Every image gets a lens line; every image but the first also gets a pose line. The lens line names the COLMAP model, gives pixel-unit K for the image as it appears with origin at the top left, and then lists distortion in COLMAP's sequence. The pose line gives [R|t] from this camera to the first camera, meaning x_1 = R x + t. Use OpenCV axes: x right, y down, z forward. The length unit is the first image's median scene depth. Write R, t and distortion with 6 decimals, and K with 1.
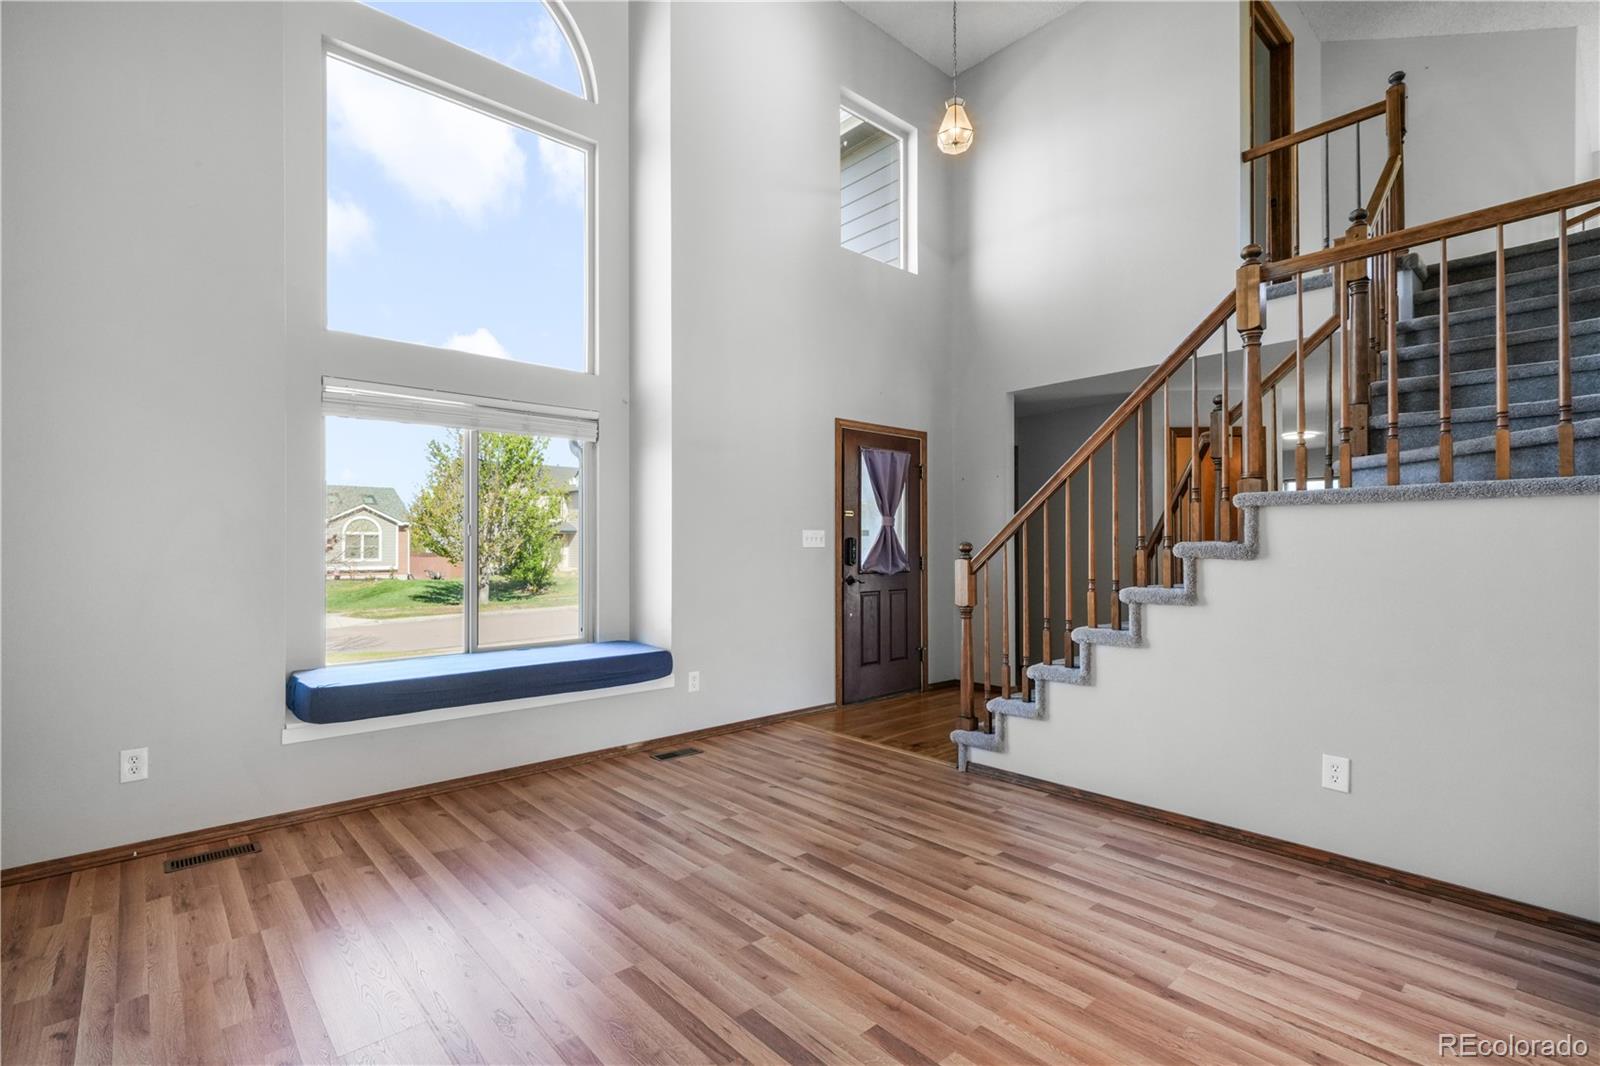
lens RADIAL K [[738.9, 0, 794.8], [0, 738.9, 535.2], [0, 0, 1]] dist [0.004844, 0.000289]
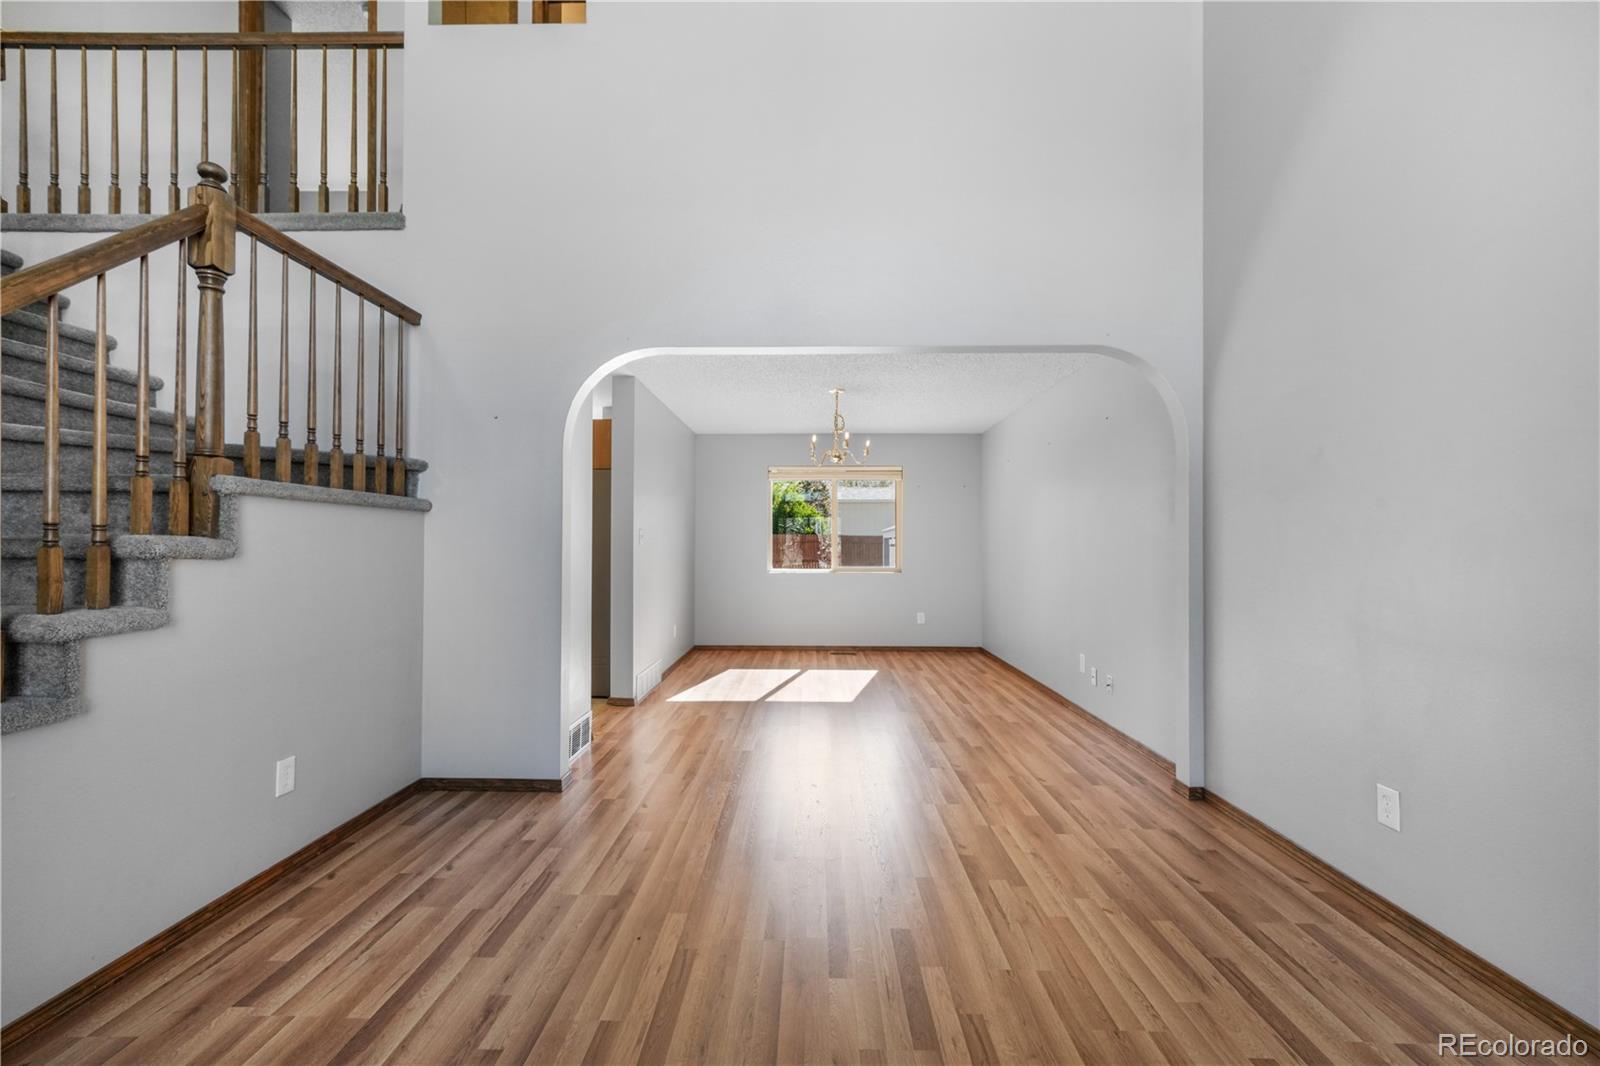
lens RADIAL K [[694.9, 0, 796.8], [0, 694.9, 537.9], [0, 0, 1]] dist [0.001503, 0.000604]
pose [[-0.725241, 0.000996, 0.688495, -0.428199], [-0.007331, 0.999931, -0.009169, 0.016772], [-0.688456, -0.011698, -0.725183, 1.362936]]
